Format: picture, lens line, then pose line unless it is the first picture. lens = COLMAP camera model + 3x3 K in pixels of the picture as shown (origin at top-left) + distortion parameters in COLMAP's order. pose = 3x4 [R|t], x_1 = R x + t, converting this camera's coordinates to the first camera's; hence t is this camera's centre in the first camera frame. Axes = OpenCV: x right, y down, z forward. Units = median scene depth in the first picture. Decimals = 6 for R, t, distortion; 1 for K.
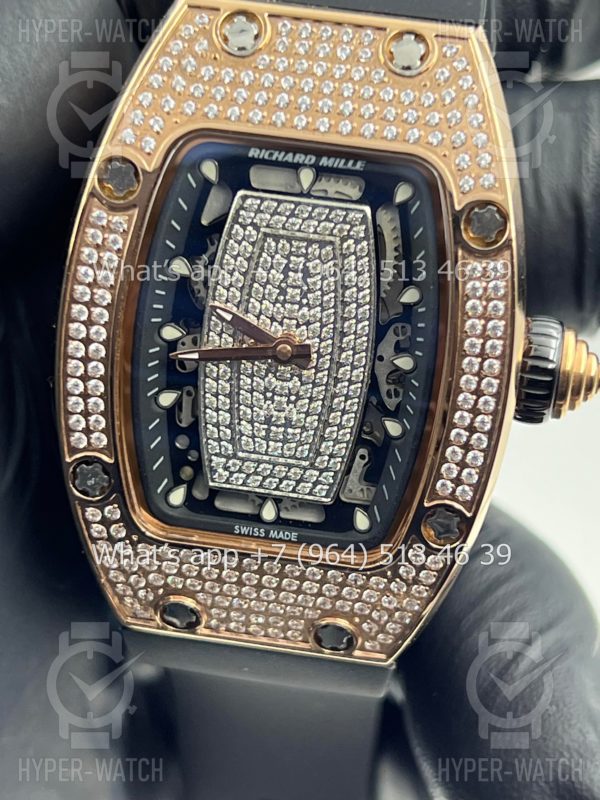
lens RADIAL K [[1927.7, 0, 300.0], [0, 1927.7, 400.0], [0, 0, 1]] dist [0.108929, 0.745094]
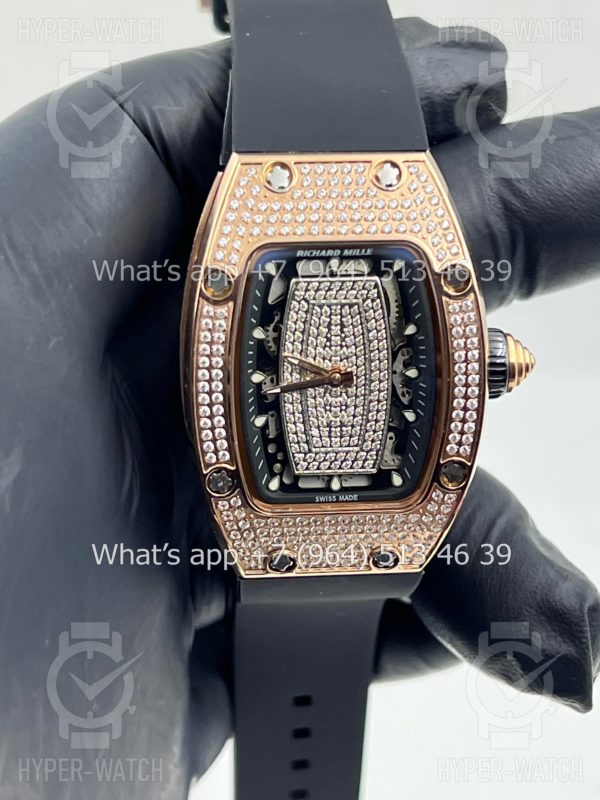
lens RADIAL K [[1927.7, 0, 300.0], [0, 1927.7, 400.0], [0, 0, 1]] dist [0.108929, 0.745094]
pose [[0.972894, -0.160832, 0.166161, -0.291583], [0.157229, 0.986952, 0.034702, -0.065619], [-0.169574, -0.007636, 0.985488, -0.496250]]
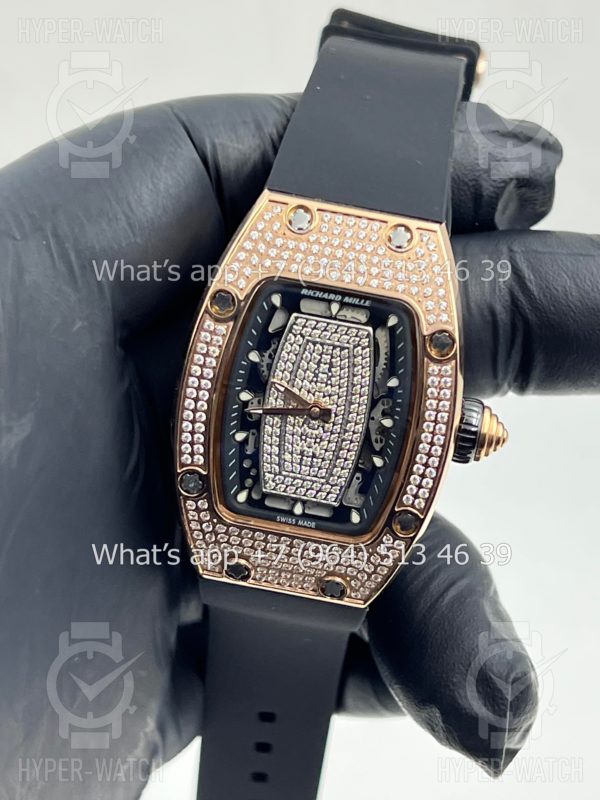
lens RADIAL K [[1927.7, 0, 300.0], [0, 1927.7, 400.0], [0, 0, 1]] dist [0.108929, 0.745094]
pose [[0.997350, 0.053753, 0.049027, -0.102089], [-0.053548, 0.998550, -0.005490, -0.025619], [-0.049251, 0.002851, 0.998782, -0.640536]]
